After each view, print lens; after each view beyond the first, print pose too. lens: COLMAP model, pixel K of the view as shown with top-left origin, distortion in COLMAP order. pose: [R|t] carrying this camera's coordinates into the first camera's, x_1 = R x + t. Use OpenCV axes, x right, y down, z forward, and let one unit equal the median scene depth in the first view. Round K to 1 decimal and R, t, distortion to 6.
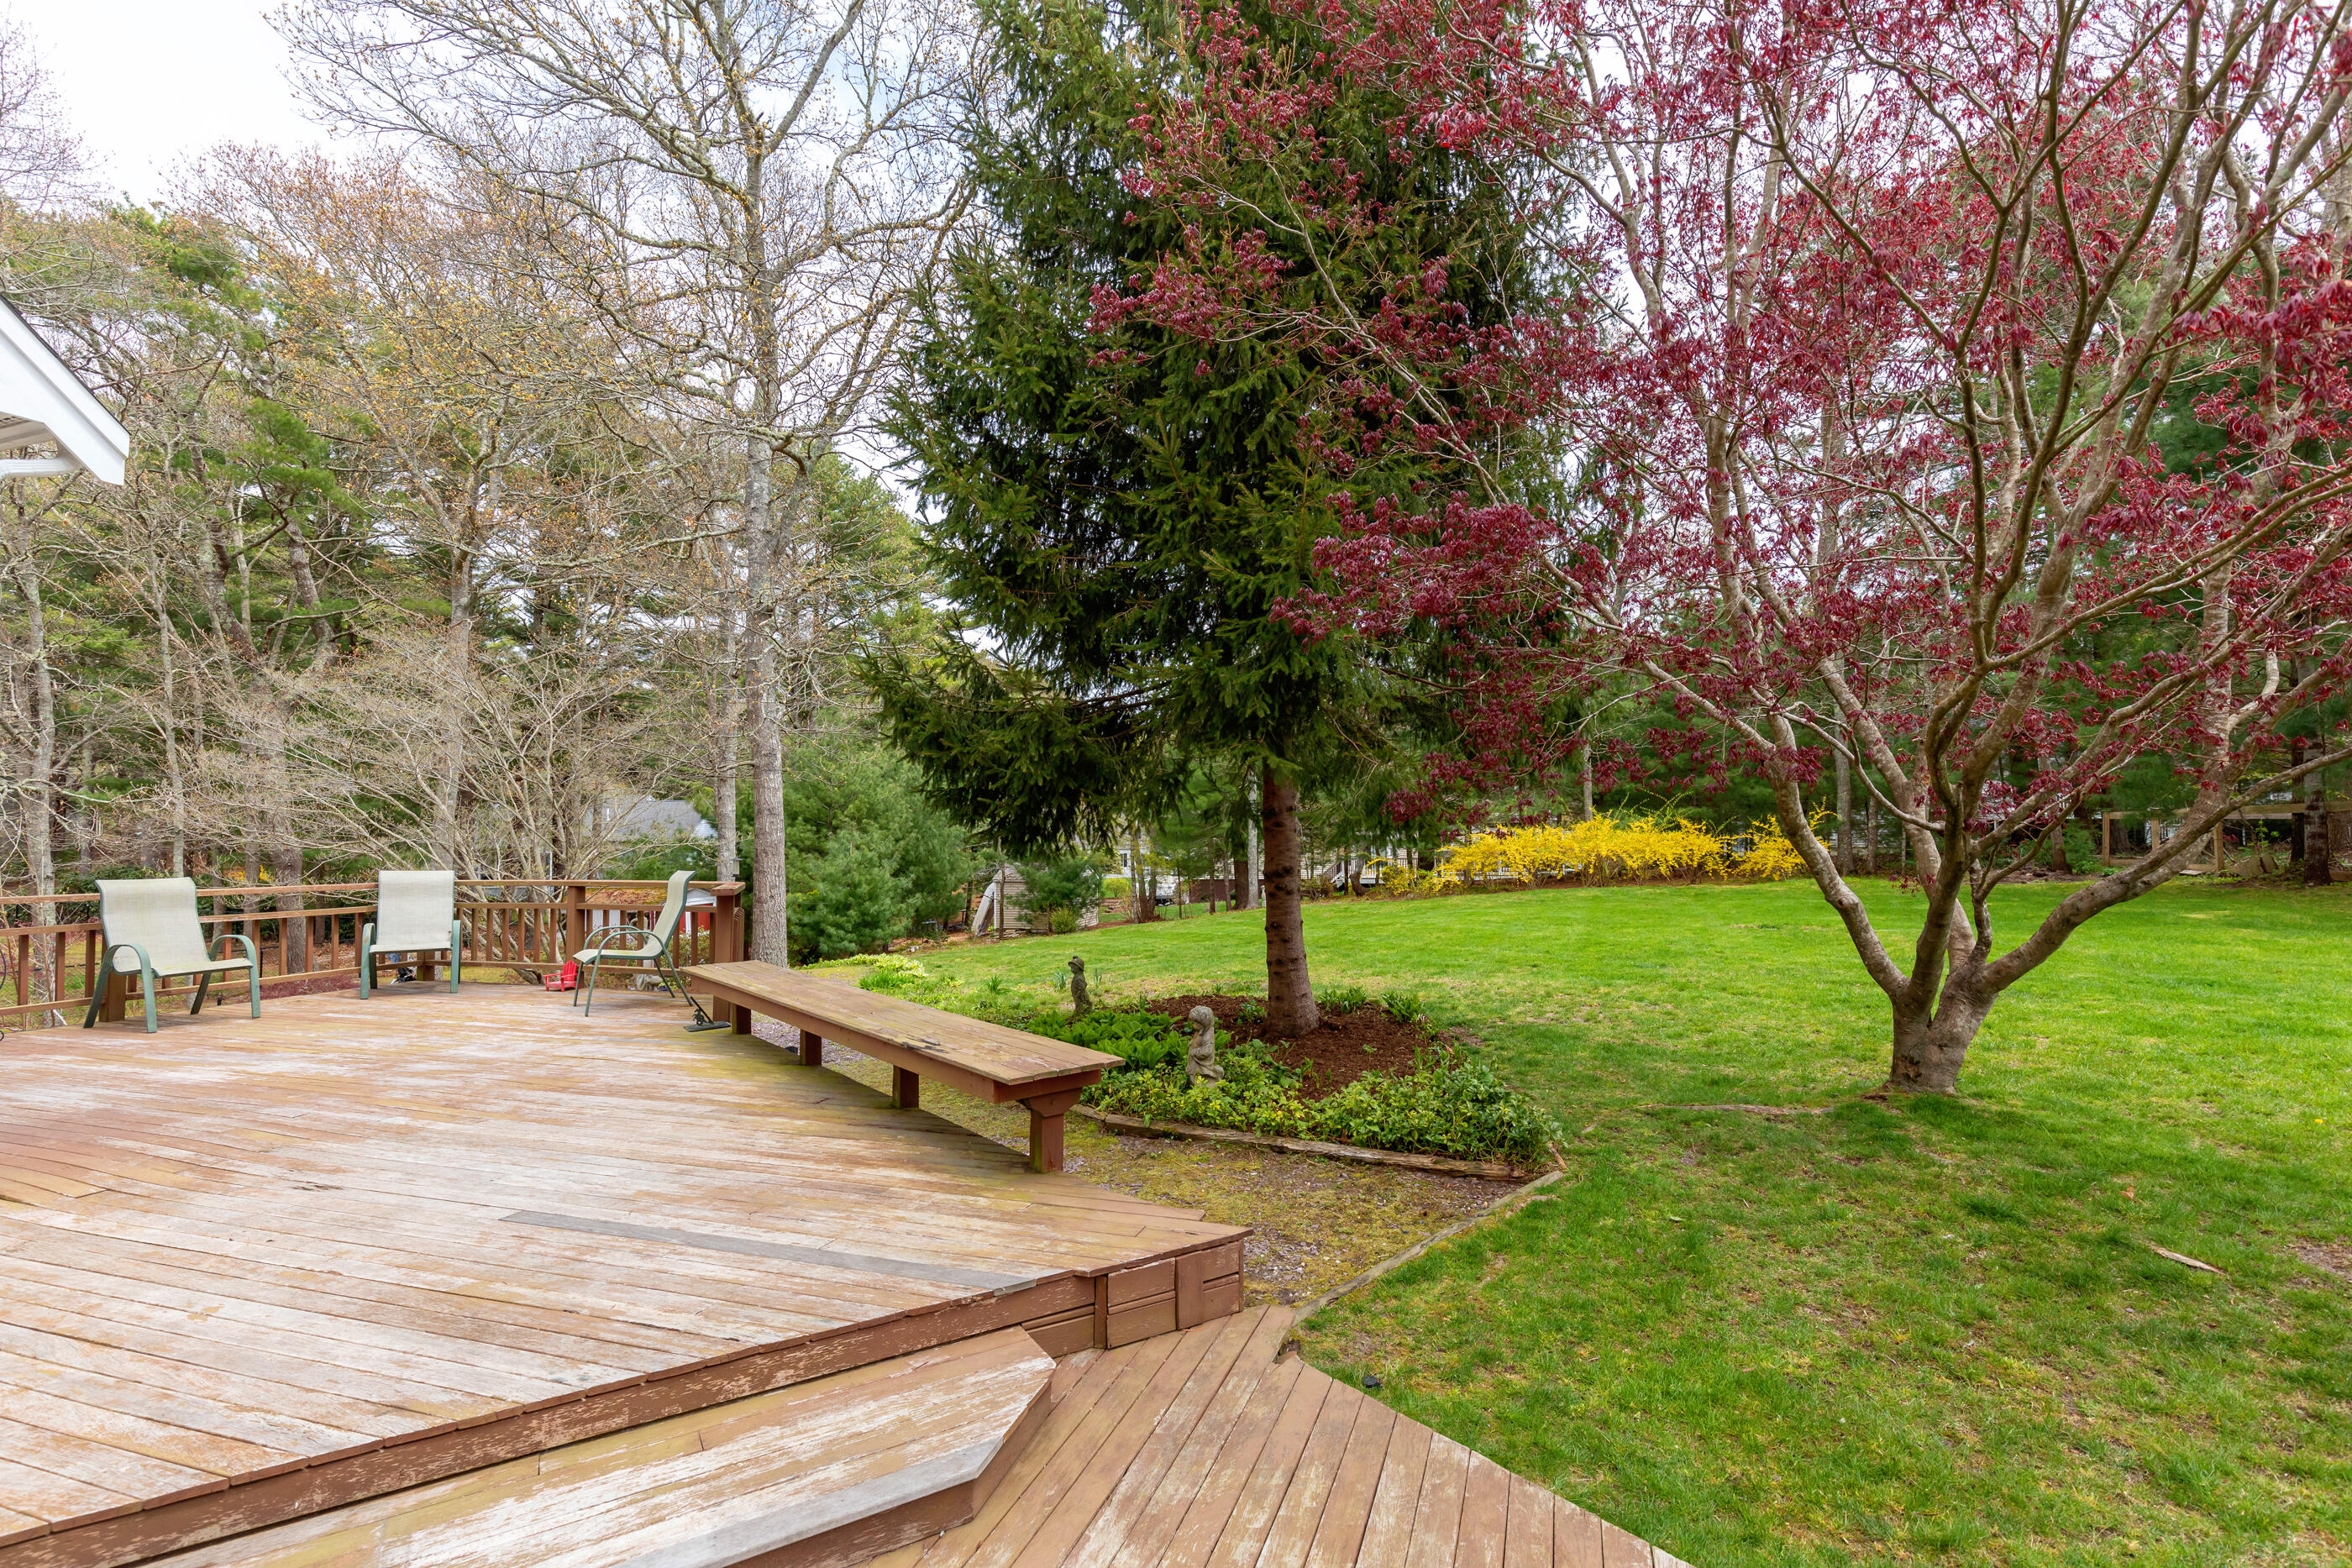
lens RADIAL K [[1067.2, 0, 1176.7], [0, 1067.2, 799.6], [0, 0, 1]] dist [0.012922, 0.000563]
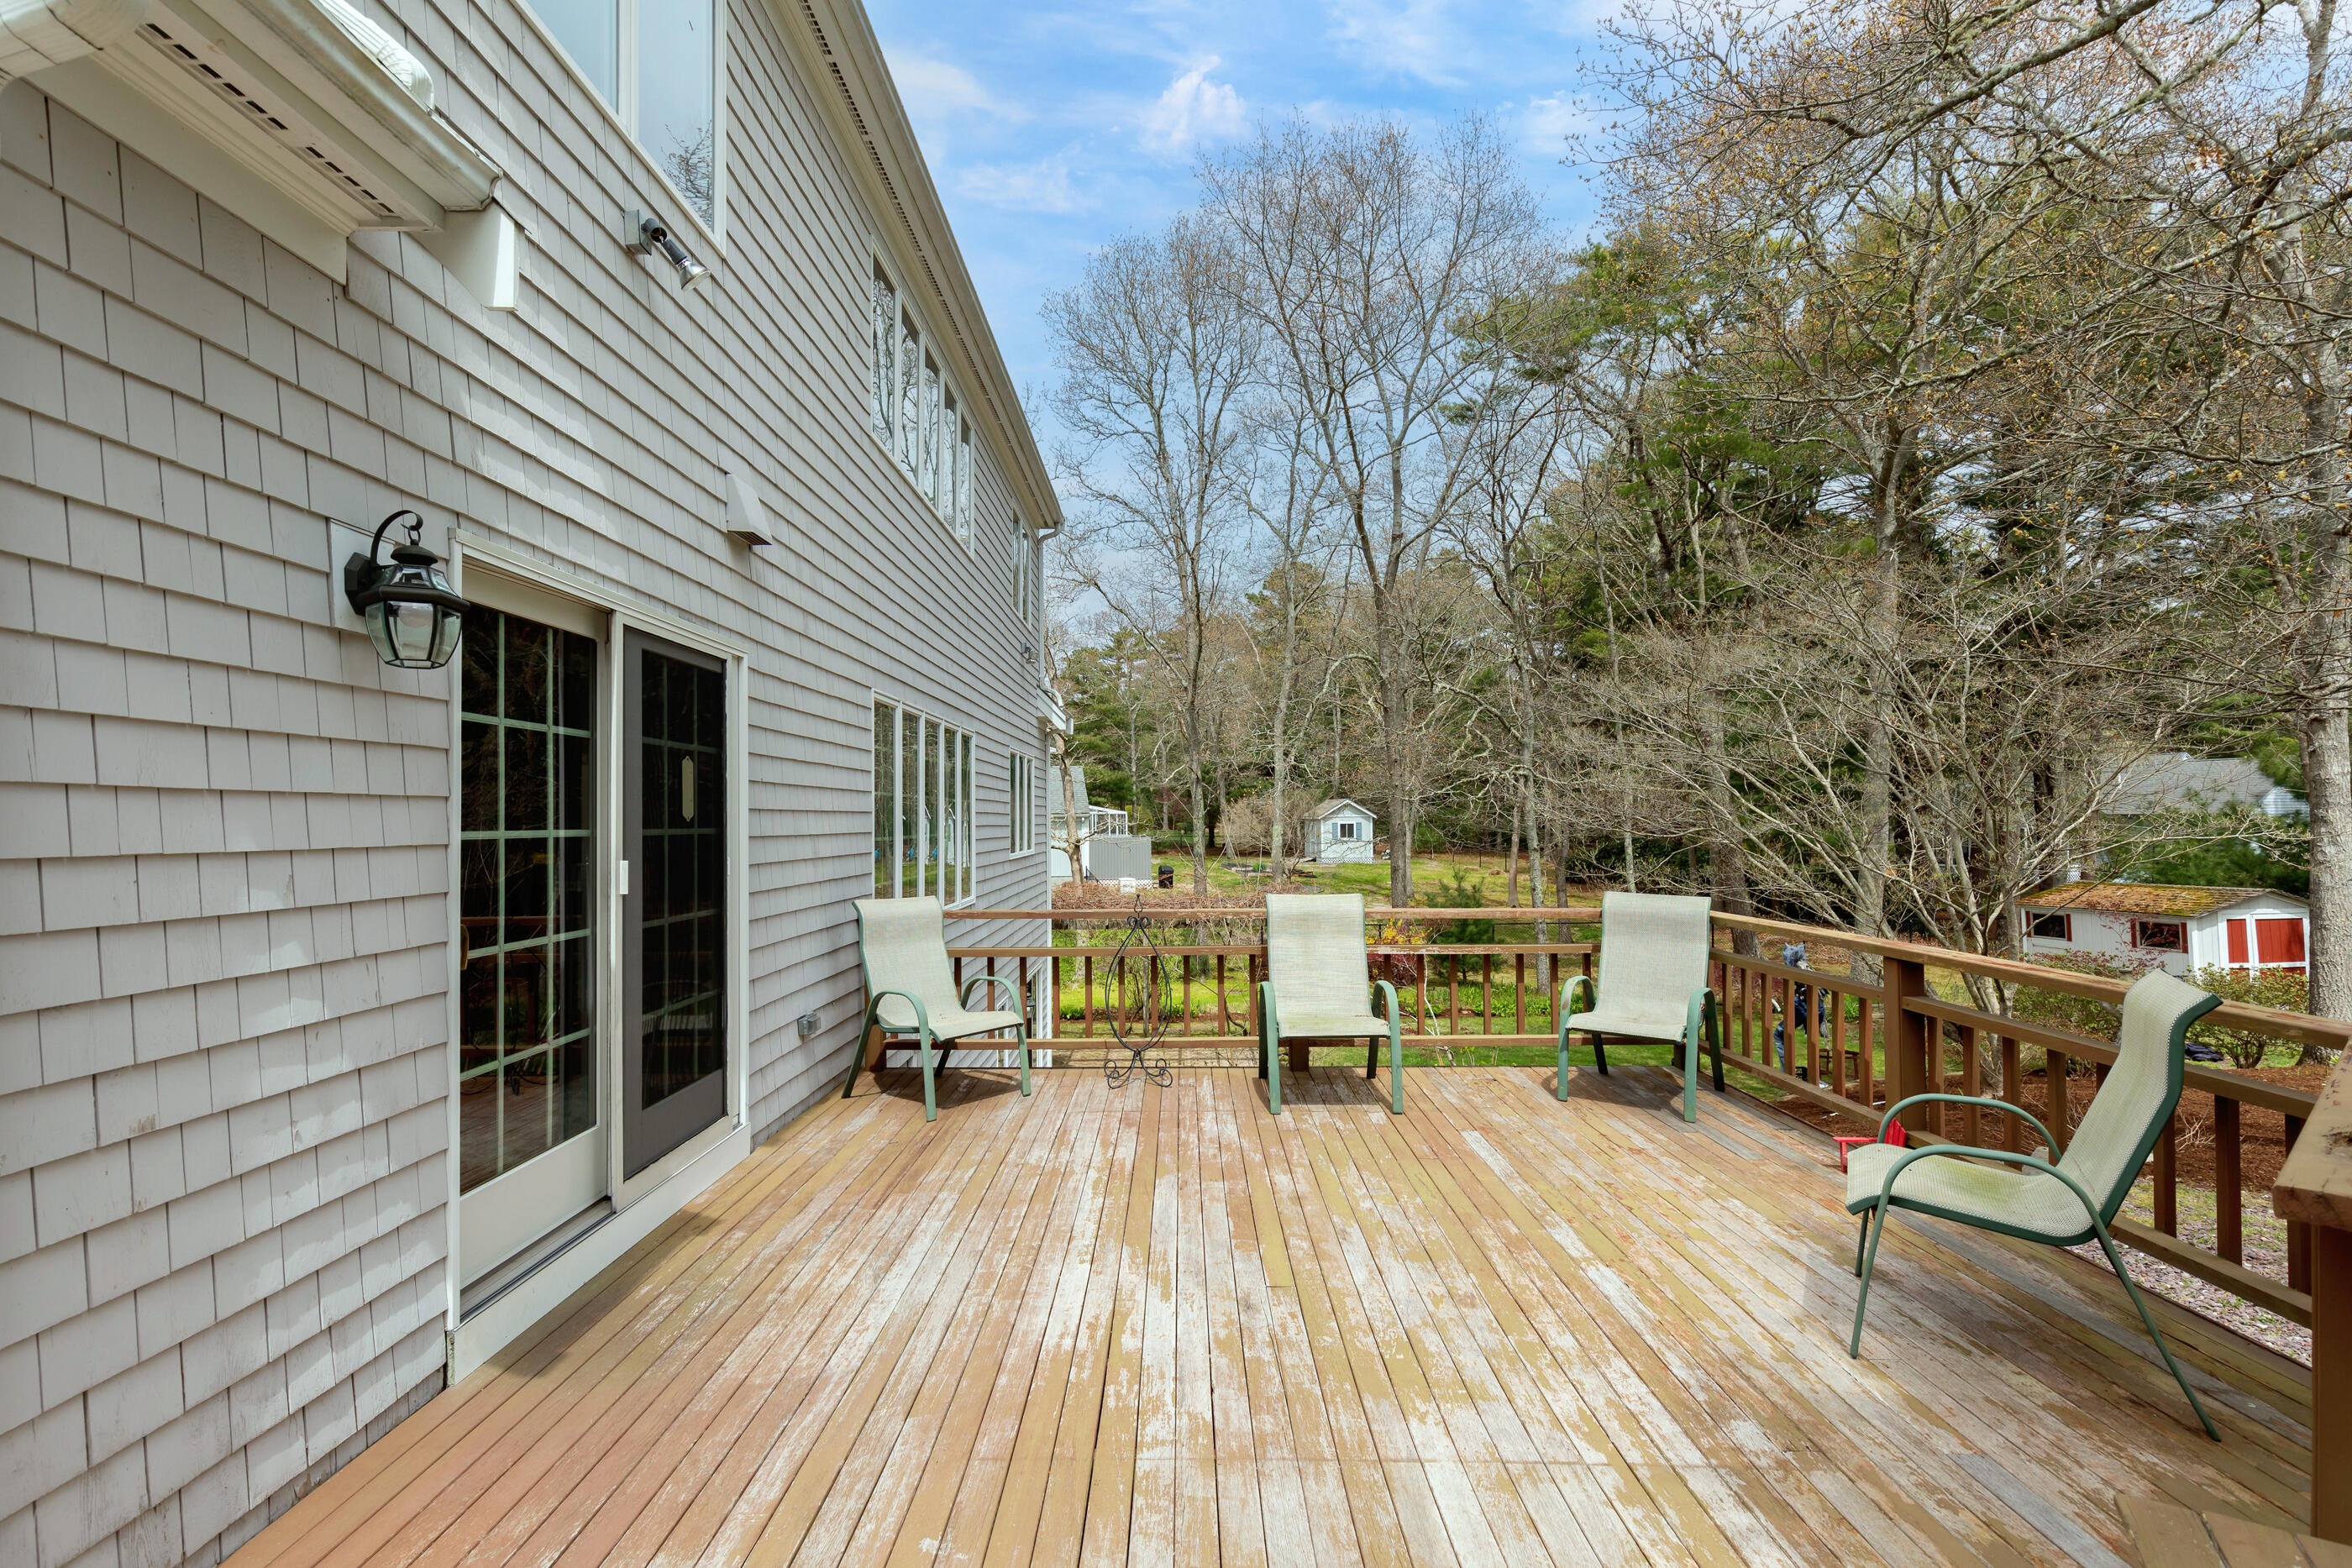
lens RADIAL K [[1060.3, 0, 1176.9], [0, 1060.3, 801.5], [0, 0, 1]] dist [0.012657, -0.002204]
pose [[0.345311, -0.006359, -0.938467, -0.081811], [0.035588, 0.999347, 0.006323, -0.000284], [0.937813, -0.035582, 0.345312, 0.191756]]
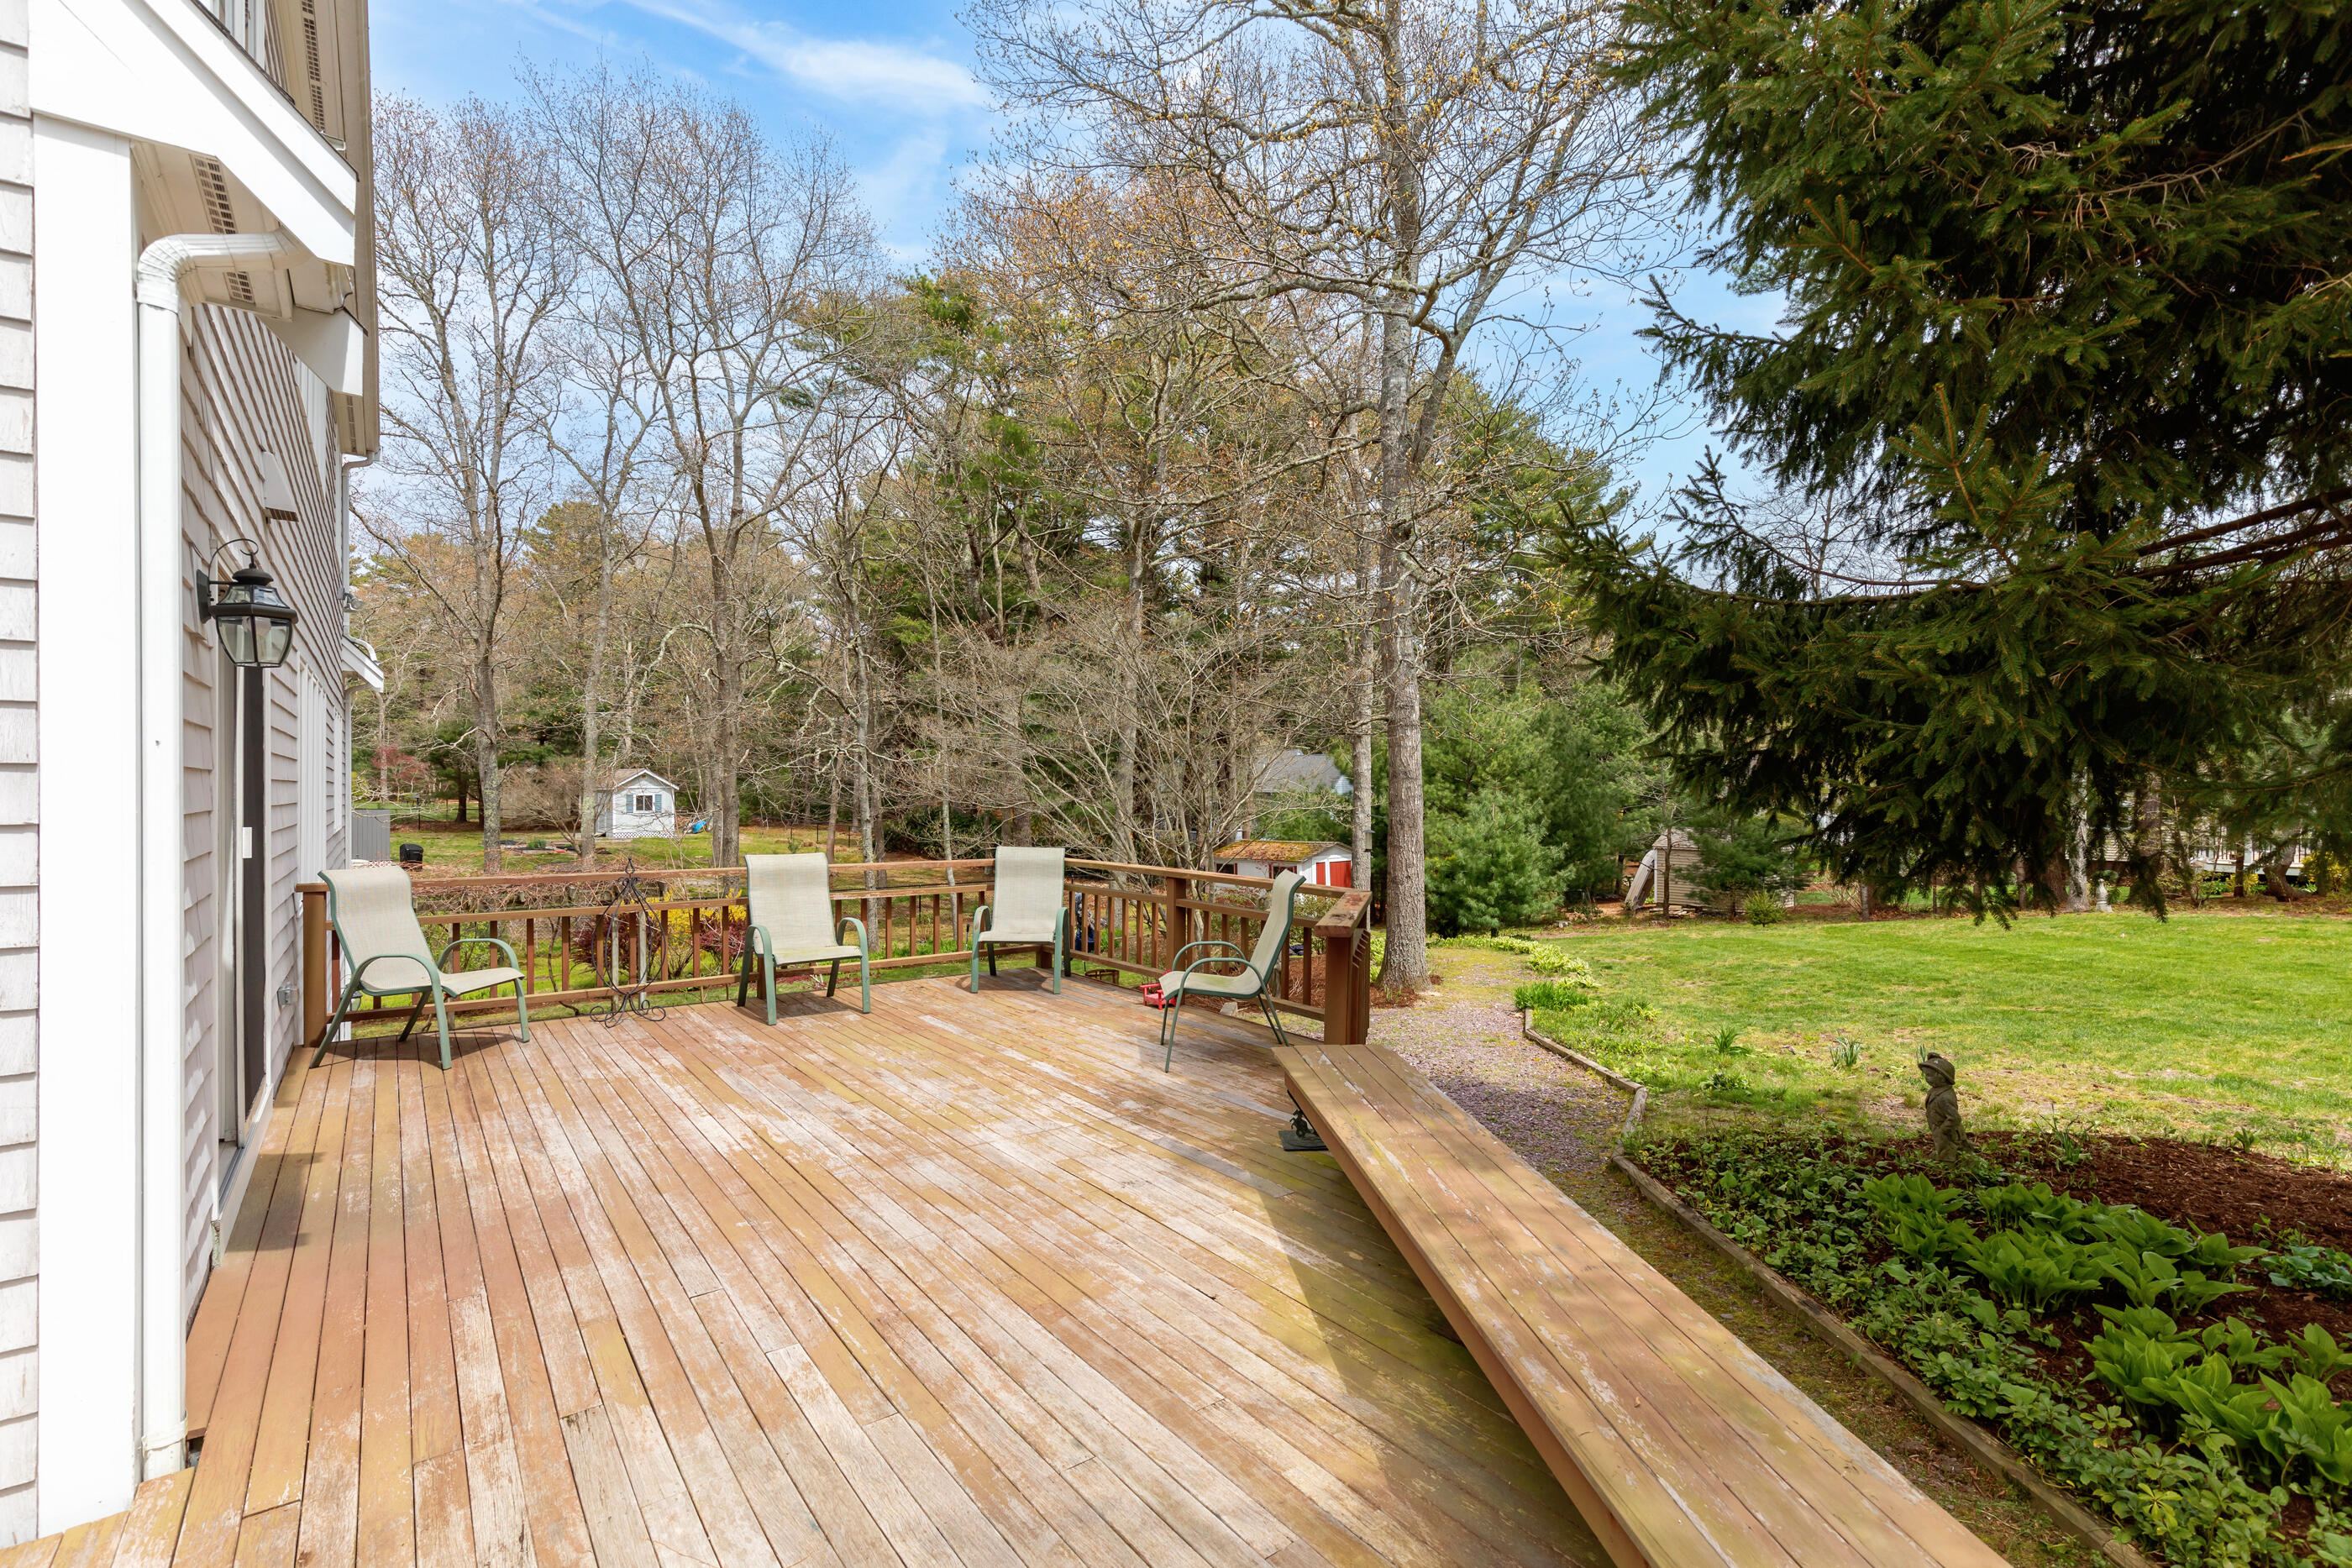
lens RADIAL K [[1060.3, 0, 1170.8], [0, 1060.3, 796.5], [0, 0, 1]] dist [0.012657, -0.002204]
pose [[0.835161, 0.017787, -0.549718, -0.045322], [0.005537, 0.999154, 0.040743, -0.003985], [0.549978, -0.037071, 0.834356, 0.119521]]
